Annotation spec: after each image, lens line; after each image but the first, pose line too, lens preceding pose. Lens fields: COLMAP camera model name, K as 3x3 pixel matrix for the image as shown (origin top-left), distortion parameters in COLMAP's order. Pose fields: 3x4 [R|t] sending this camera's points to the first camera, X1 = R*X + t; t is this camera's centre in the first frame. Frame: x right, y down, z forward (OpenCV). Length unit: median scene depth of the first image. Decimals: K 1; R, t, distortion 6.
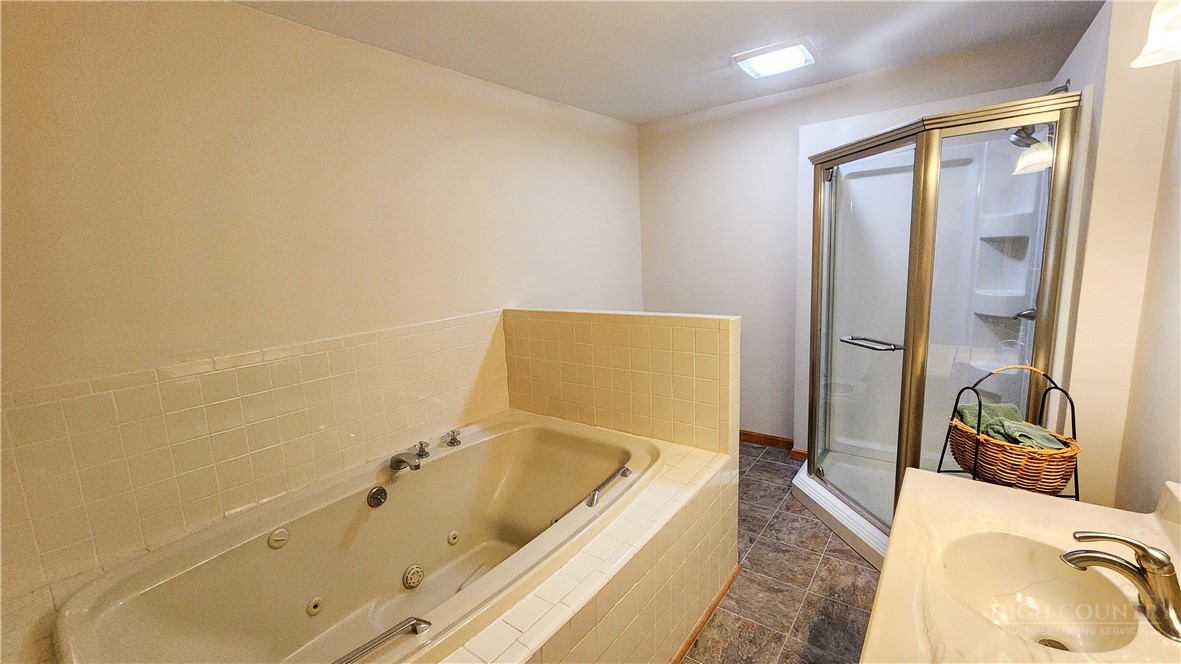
lens RADIAL K [[489.4, 0, 590.5], [0, 489.4, 332.0], [0, 0, 1]] dist [-0.000285, -0.000088]
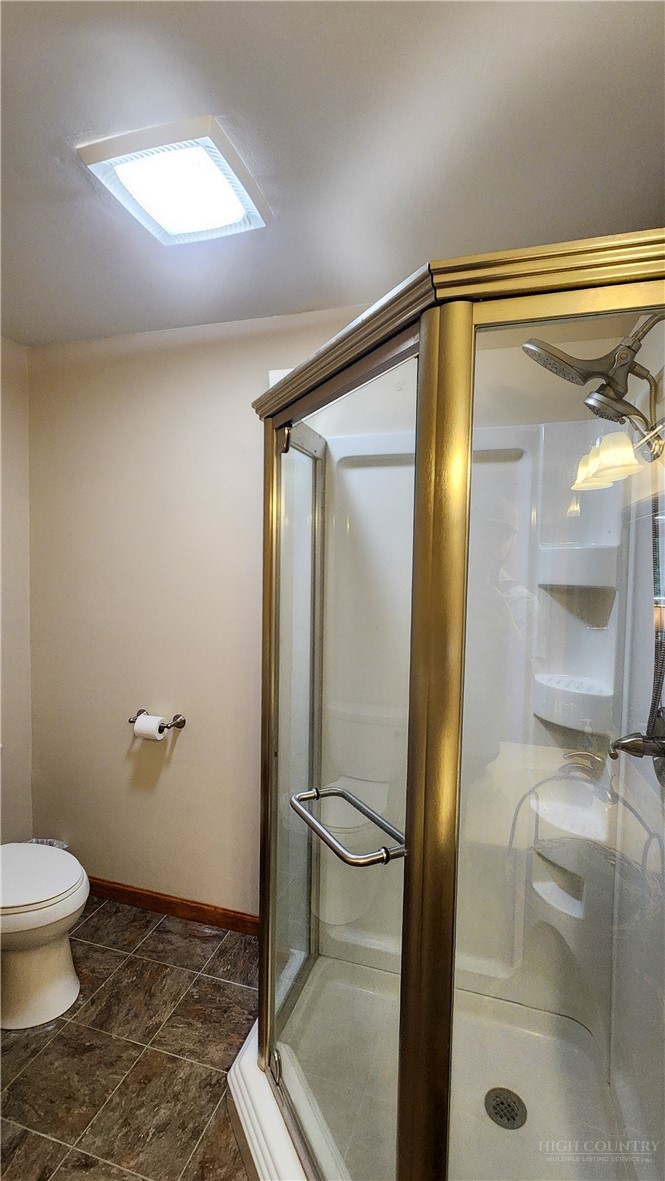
lens RADIAL K [[489.4, 0, 365.6], [0, 489.4, 591.6], [0, 0, 1]] dist [-0.000285, -0.000088]
pose [[0.927453, 0.046742, 0.371007, 0.399709], [-0.003534, 0.993208, -0.116296, -0.118109], [-0.373923, 0.106548, 0.921319, 0.554120]]
